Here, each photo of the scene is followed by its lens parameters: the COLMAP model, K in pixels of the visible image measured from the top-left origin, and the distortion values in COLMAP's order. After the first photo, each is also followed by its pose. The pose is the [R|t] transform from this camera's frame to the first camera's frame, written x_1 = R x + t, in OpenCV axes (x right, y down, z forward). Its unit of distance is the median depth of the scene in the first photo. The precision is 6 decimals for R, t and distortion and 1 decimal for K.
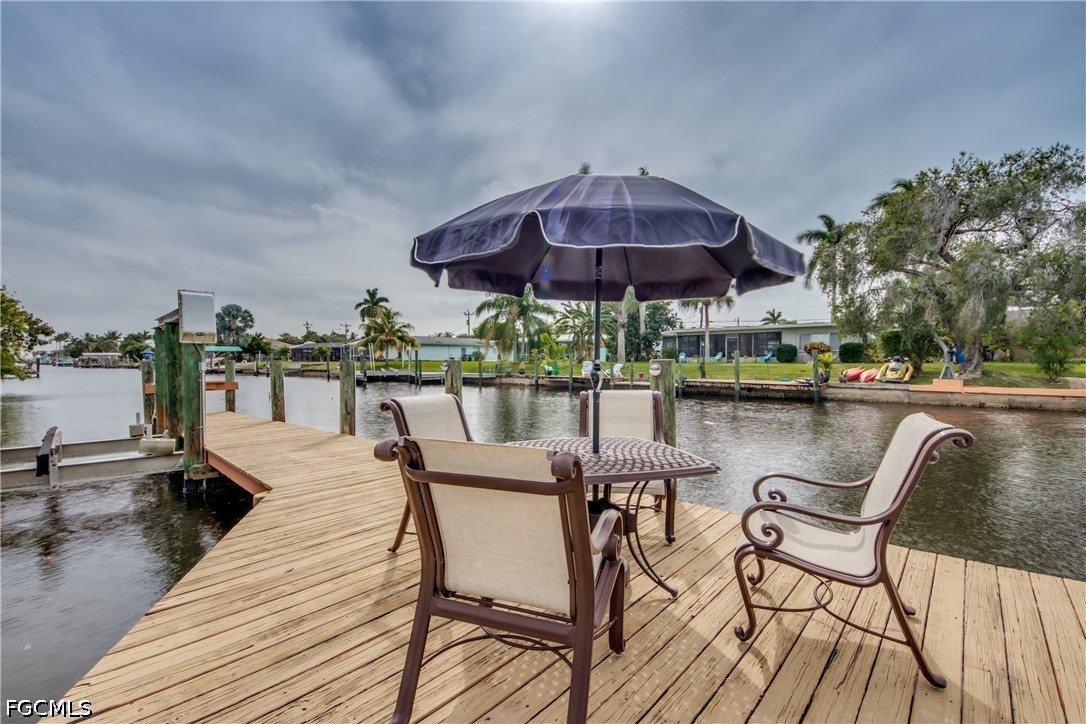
lens RADIAL K [[485.6, 0, 545.0], [0, 485.6, 368.2], [0, 0, 1]] dist [0.044997, -0.033261]
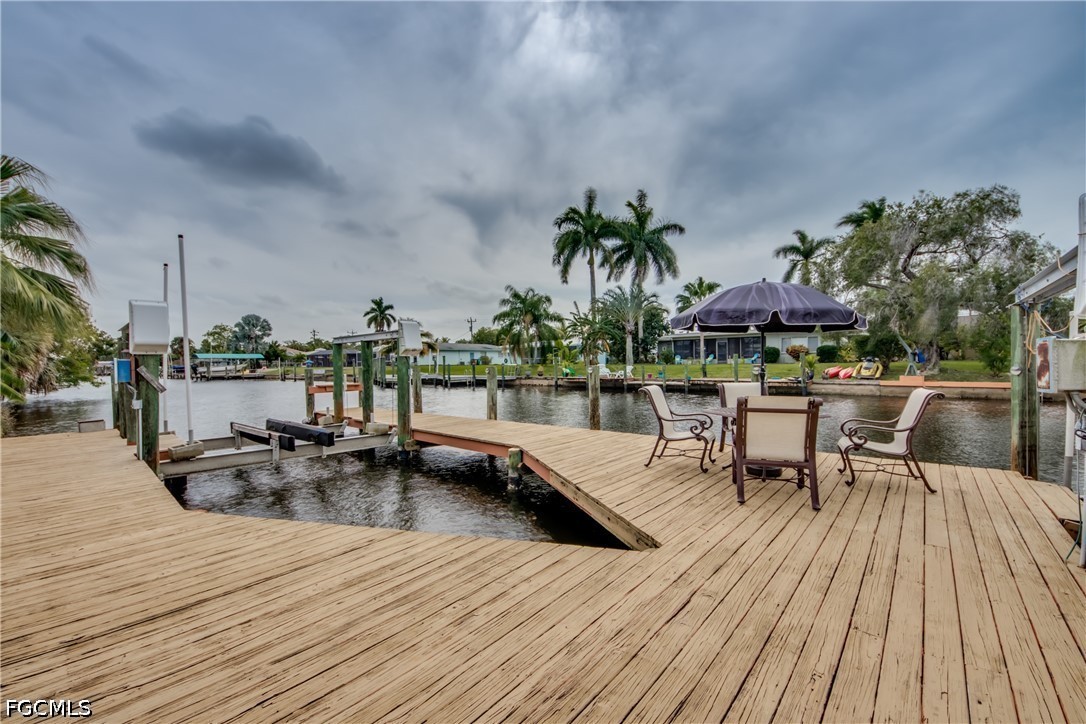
lens RADIAL K [[463.2, 0, 546.9], [0, 463.2, 367.1], [0, 0, 1]] dist [0.055659, -0.041010]
pose [[0.999322, -0.012153, 0.034765, -0.097766], [0.012408, 0.999898, -0.007138, -0.001082], [-0.034675, 0.007565, 0.999370, -0.105355]]
